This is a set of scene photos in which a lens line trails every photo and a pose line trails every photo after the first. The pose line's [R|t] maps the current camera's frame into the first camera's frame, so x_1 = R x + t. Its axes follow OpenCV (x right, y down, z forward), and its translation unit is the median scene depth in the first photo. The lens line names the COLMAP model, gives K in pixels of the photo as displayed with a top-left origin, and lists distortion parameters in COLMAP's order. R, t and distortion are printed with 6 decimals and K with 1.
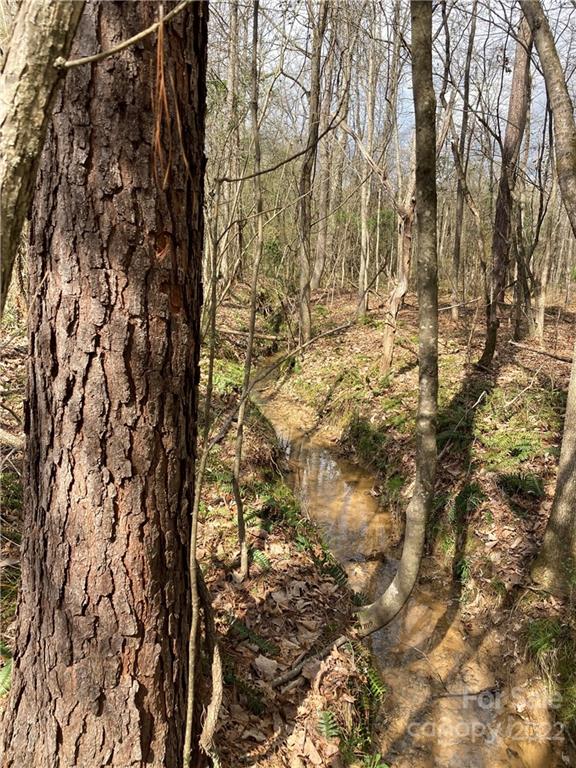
lens RADIAL K [[625.8, 0, 288.0], [0, 625.8, 384.0], [0, 0, 1]] dist [0.007961, -0.013643]
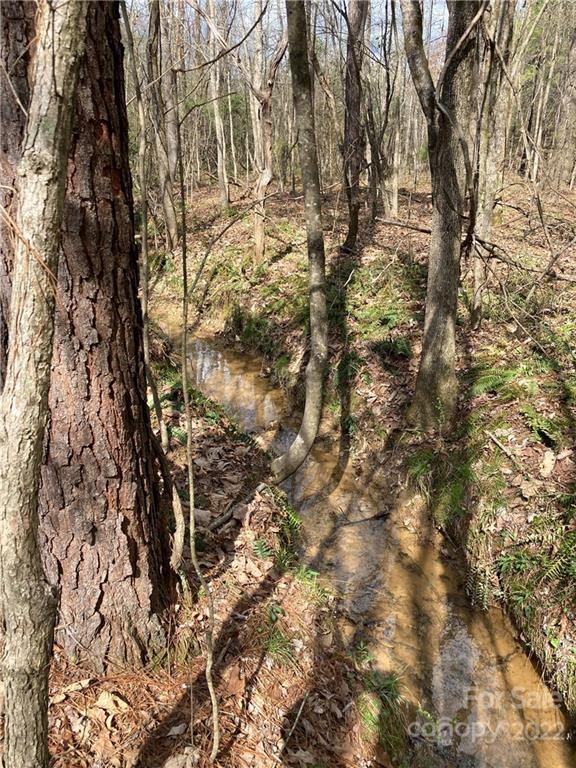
lens RADIAL K [[623.4, 0, 288.0], [0, 623.4, 384.0], [0, 0, 1]] dist [0.060503, -0.082829]
pose [[0.972563, -0.121655, 0.198298, -0.079354], [0.088842, 0.981994, 0.166716, 0.032466], [-0.215009, -0.144524, 0.965859, -0.116767]]
